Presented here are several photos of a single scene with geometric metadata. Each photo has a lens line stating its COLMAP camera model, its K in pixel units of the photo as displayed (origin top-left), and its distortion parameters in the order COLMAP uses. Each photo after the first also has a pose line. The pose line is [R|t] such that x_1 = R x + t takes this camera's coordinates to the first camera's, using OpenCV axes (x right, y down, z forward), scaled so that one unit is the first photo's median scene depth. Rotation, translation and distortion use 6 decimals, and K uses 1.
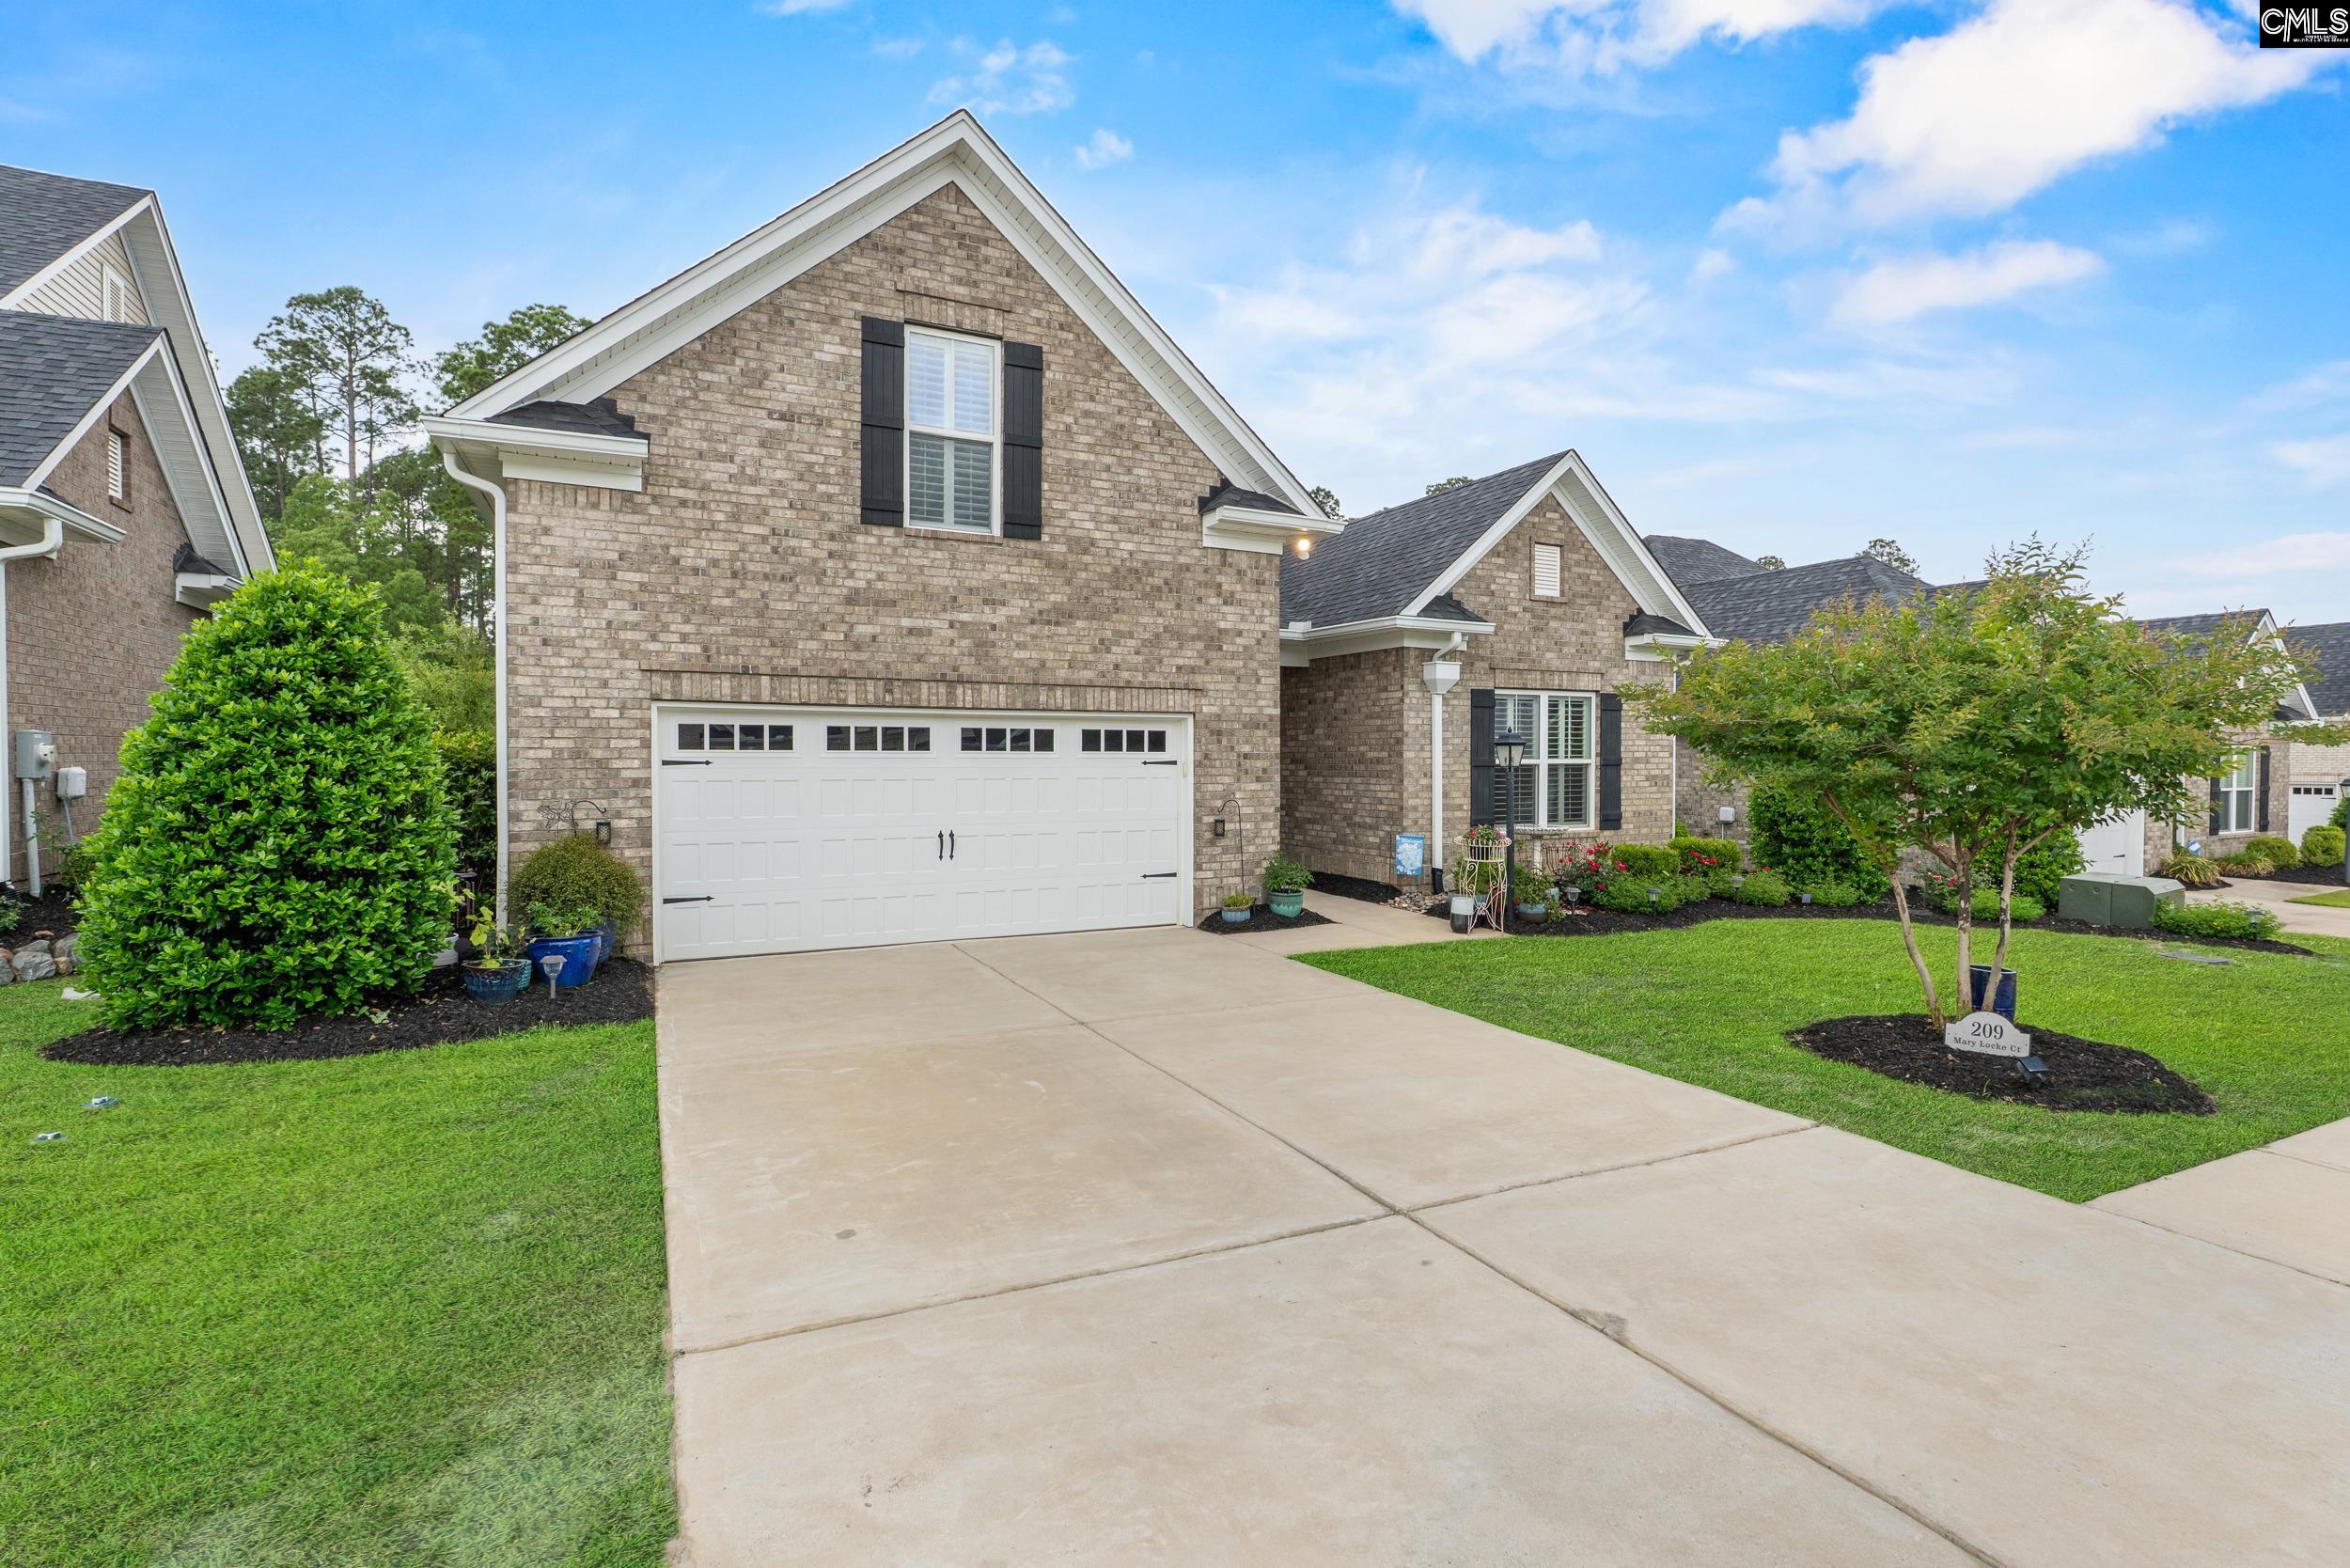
lens RADIAL K [[1070.8, 0, 1188.9], [0, 1070.8, 774.0], [0, 0, 1]] dist [-0.012060, 0.000462]
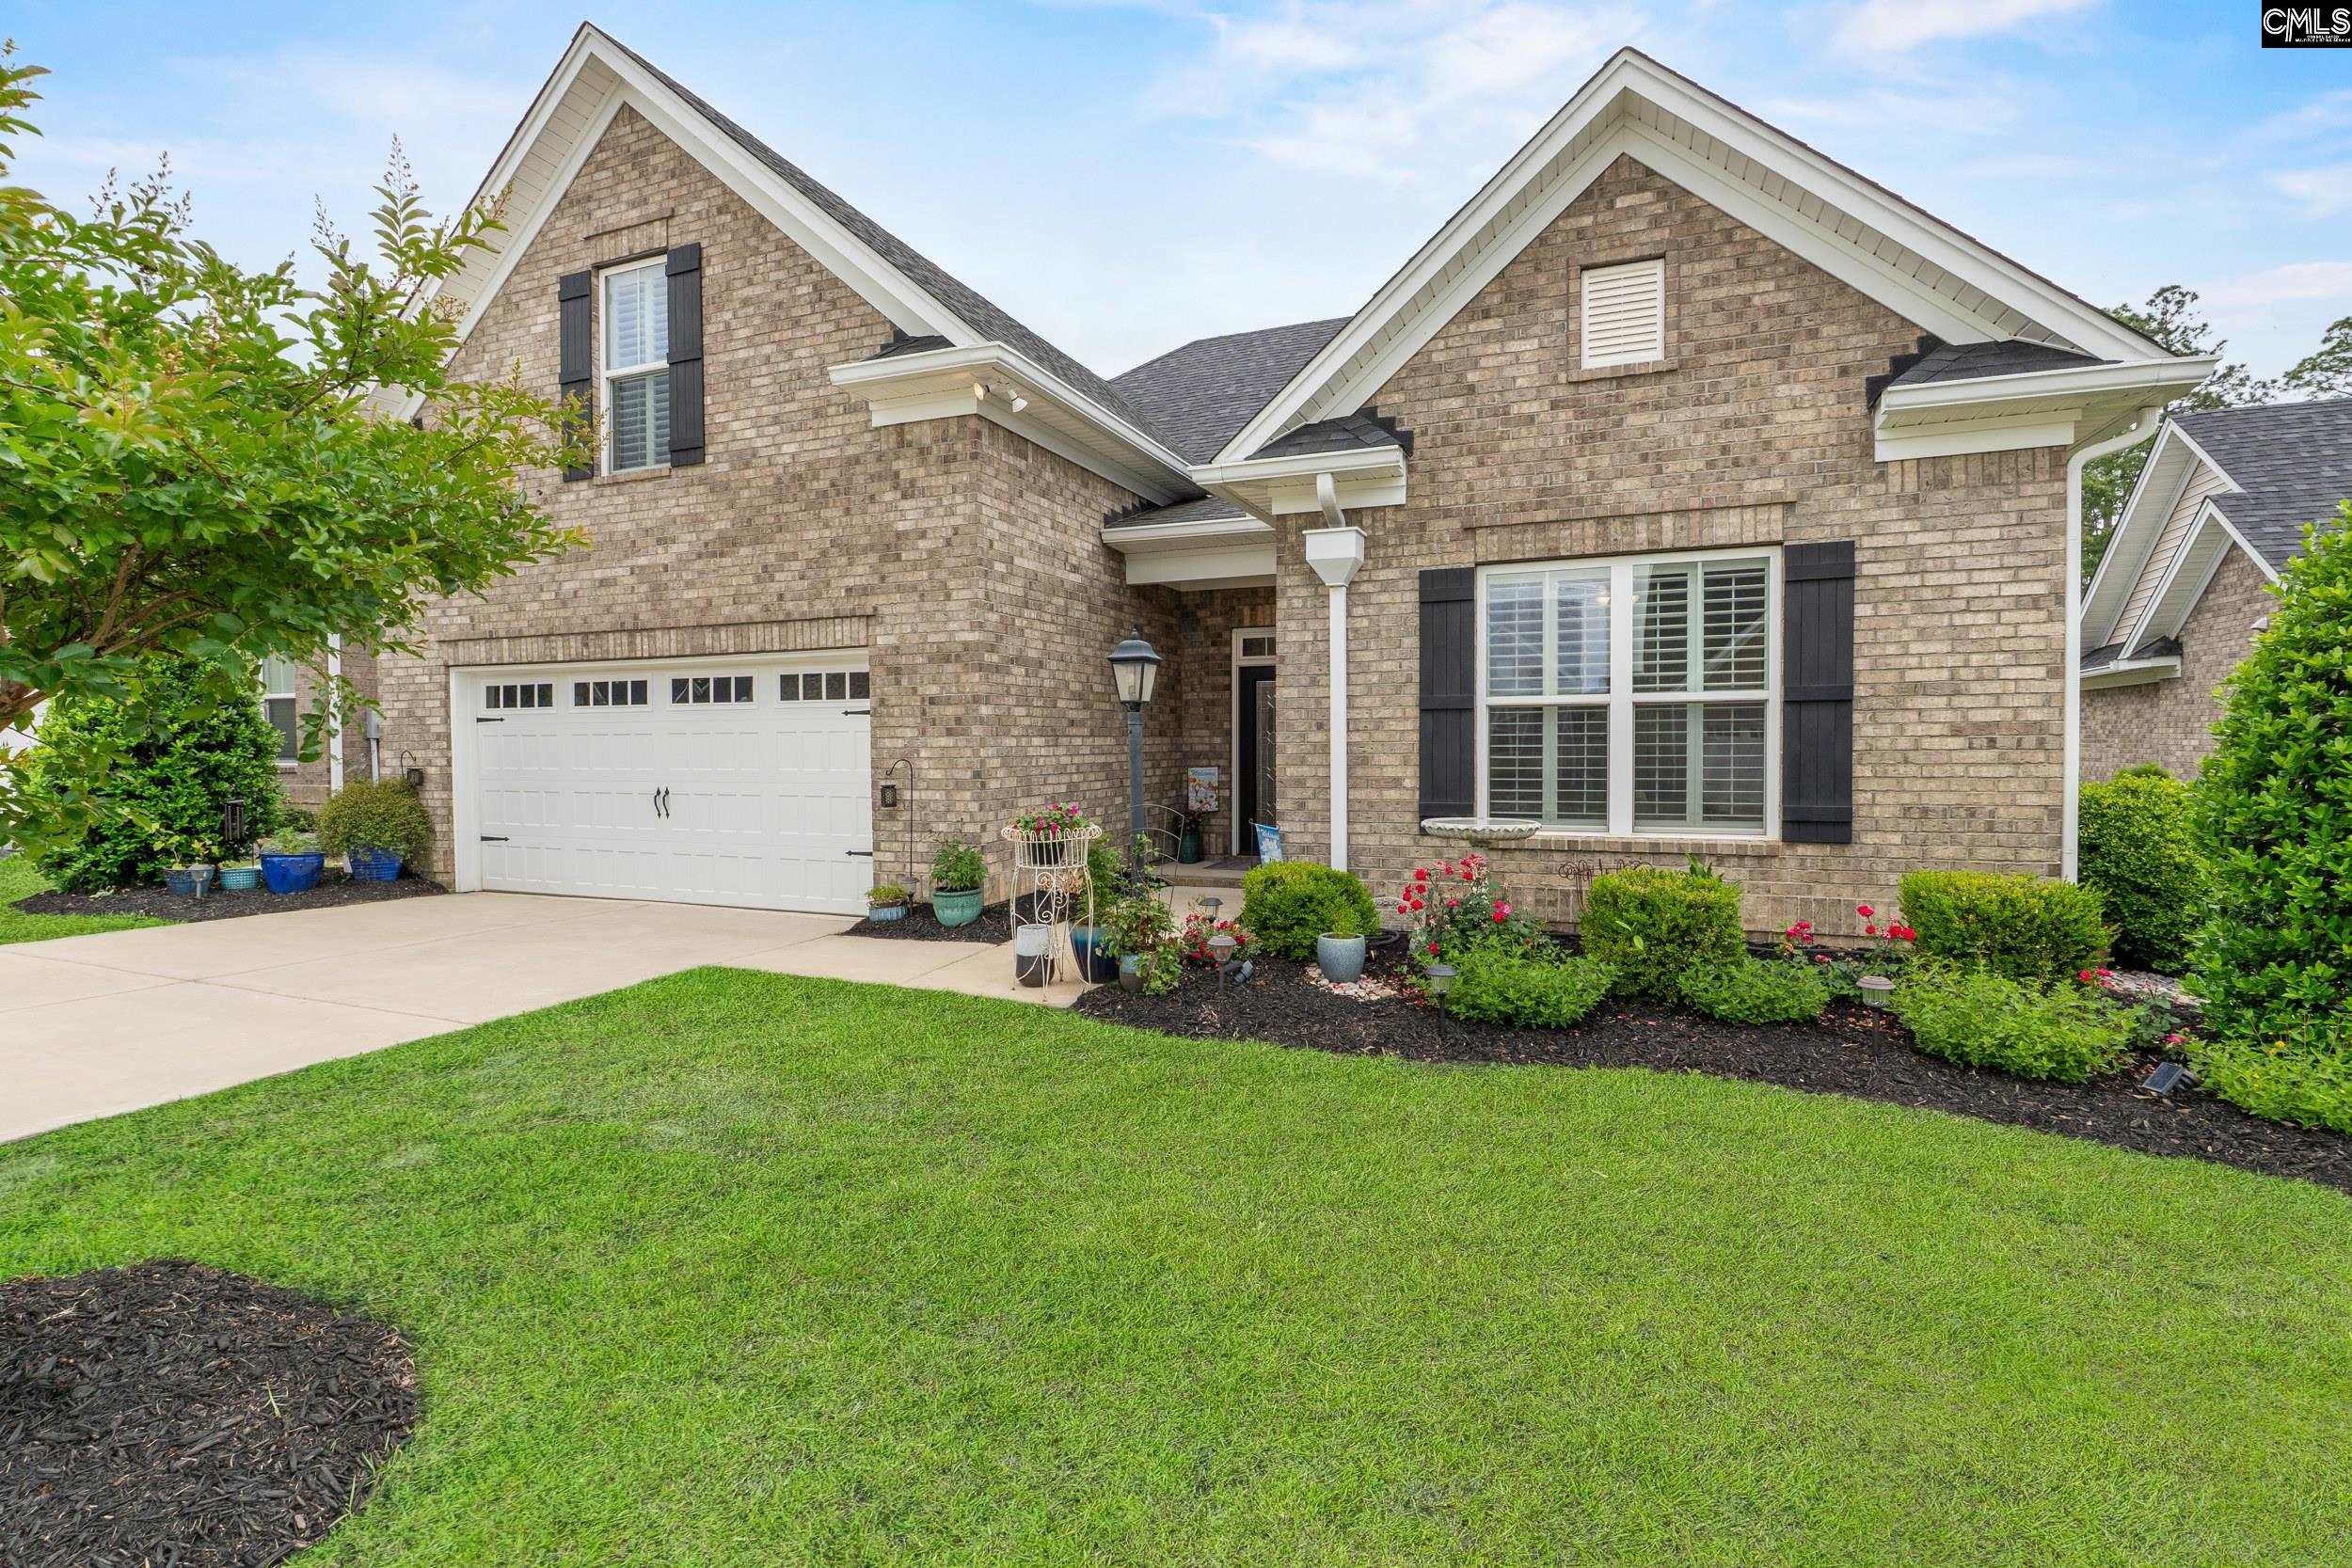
lens RADIAL K [[1071.6, 0, 1182.9], [0, 1071.6, 780.6], [0, 0, 1]] dist [-0.012060, 0.000462]
pose [[0.664897, 0.019456, -0.746682, 0.746947], [-0.004676, 0.999750, 0.021886, 0.022280], [0.746920, -0.011061, 0.664821, 0.665570]]
